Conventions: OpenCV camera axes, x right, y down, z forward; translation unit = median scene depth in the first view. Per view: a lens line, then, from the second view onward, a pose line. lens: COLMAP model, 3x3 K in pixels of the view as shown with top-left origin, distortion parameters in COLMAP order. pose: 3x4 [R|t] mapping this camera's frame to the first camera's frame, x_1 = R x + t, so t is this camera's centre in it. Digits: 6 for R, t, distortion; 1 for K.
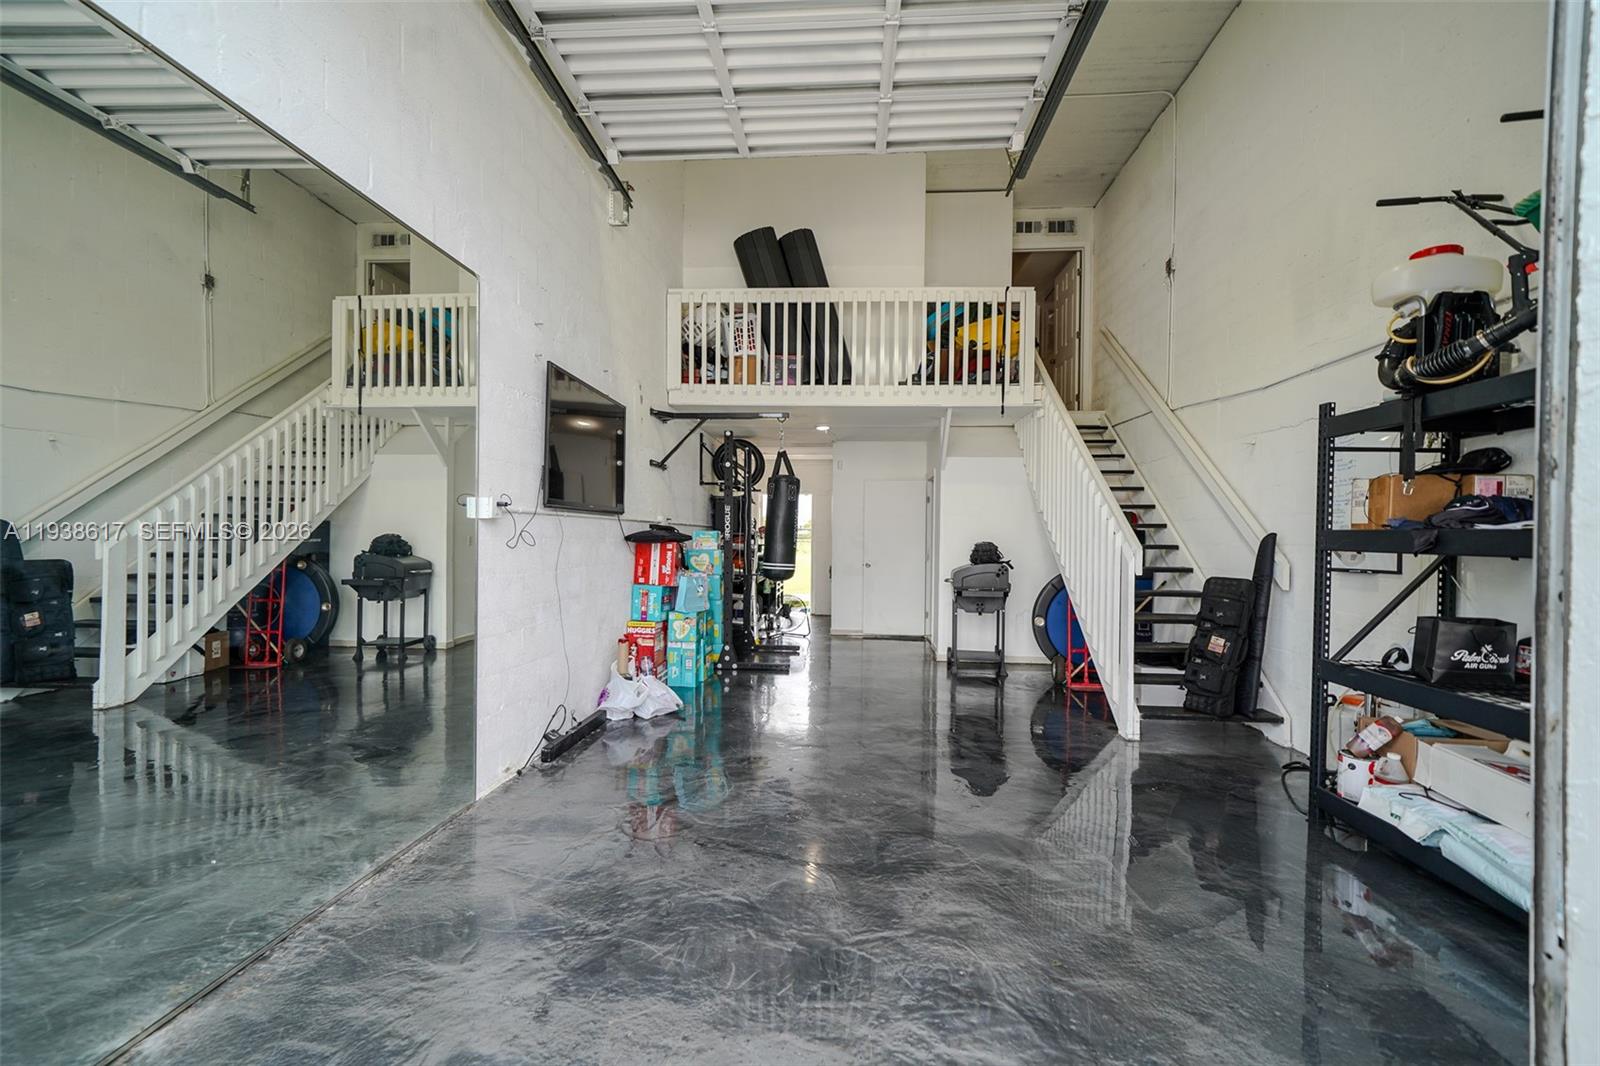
lens RADIAL K [[702.7, 0, 795.6], [0, 702.7, 537.4], [0, 0, 1]] dist [0.016355, 0.000330]
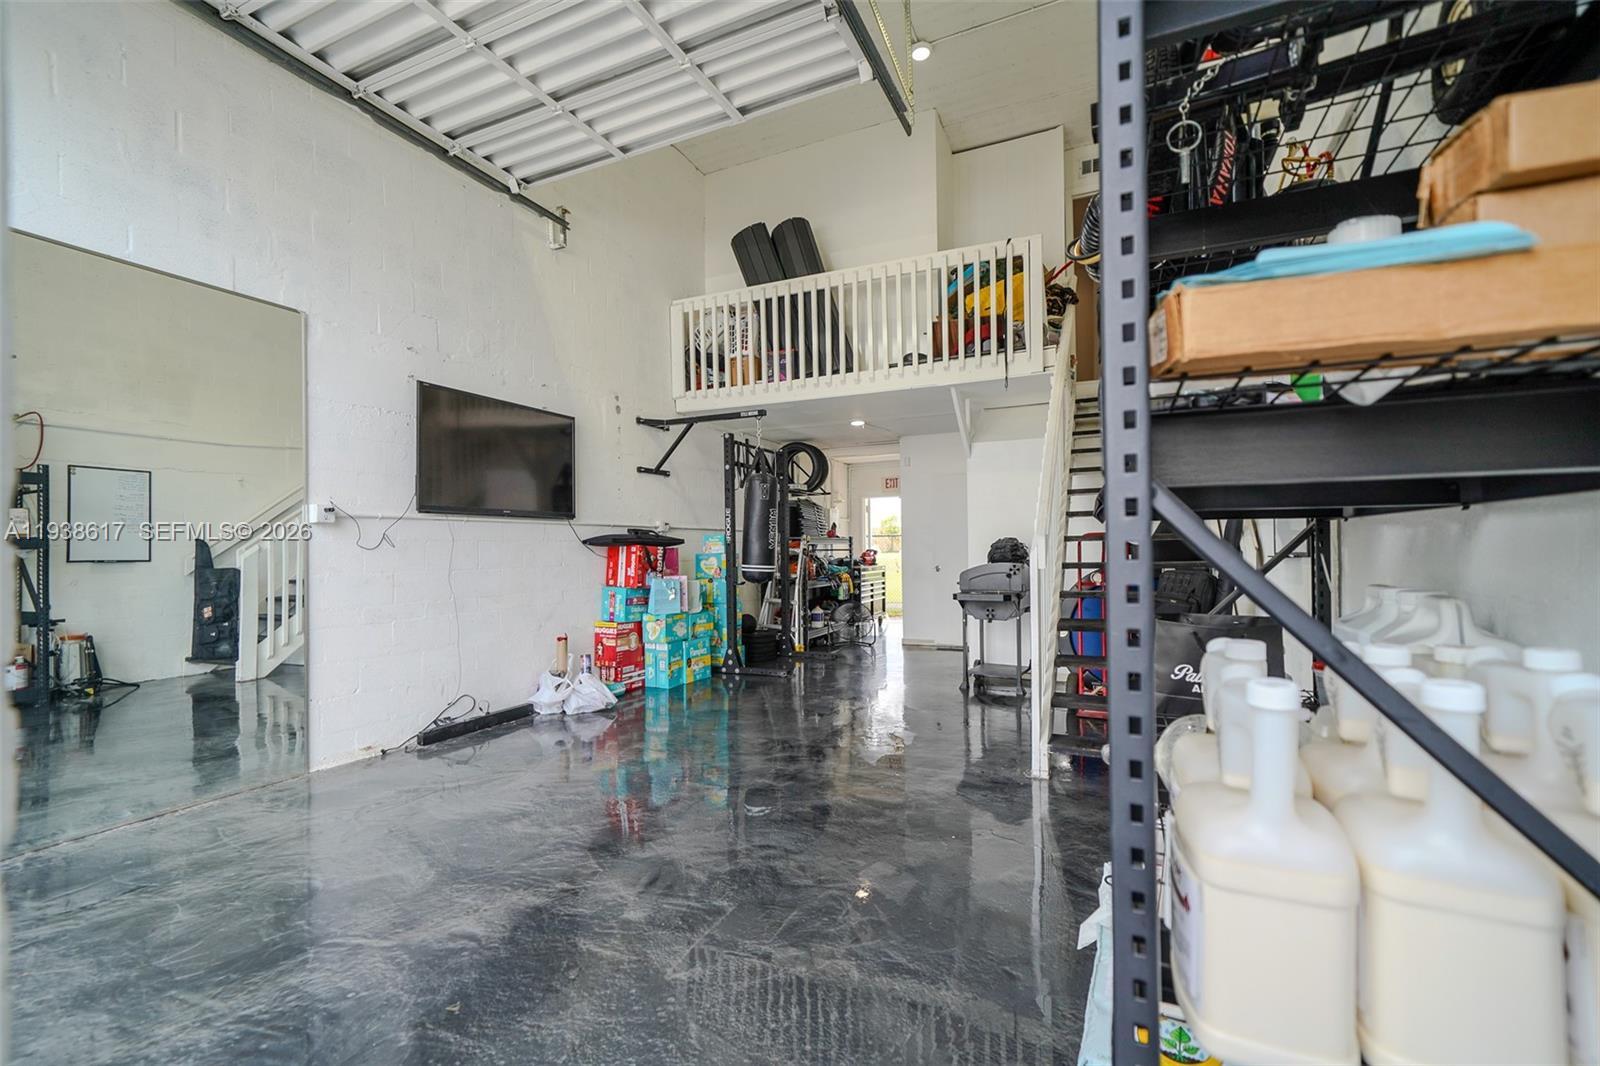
lens RADIAL K [[702.7, 0, 795.6], [0, 702.7, 537.4], [0, 0, 1]] dist [0.016355, 0.000330]
pose [[0.932016, -0.027725, -0.361356, 0.359810], [0.021656, 0.999548, -0.020836, 0.019100], [0.361770, 0.011595, 0.932195, 0.111570]]
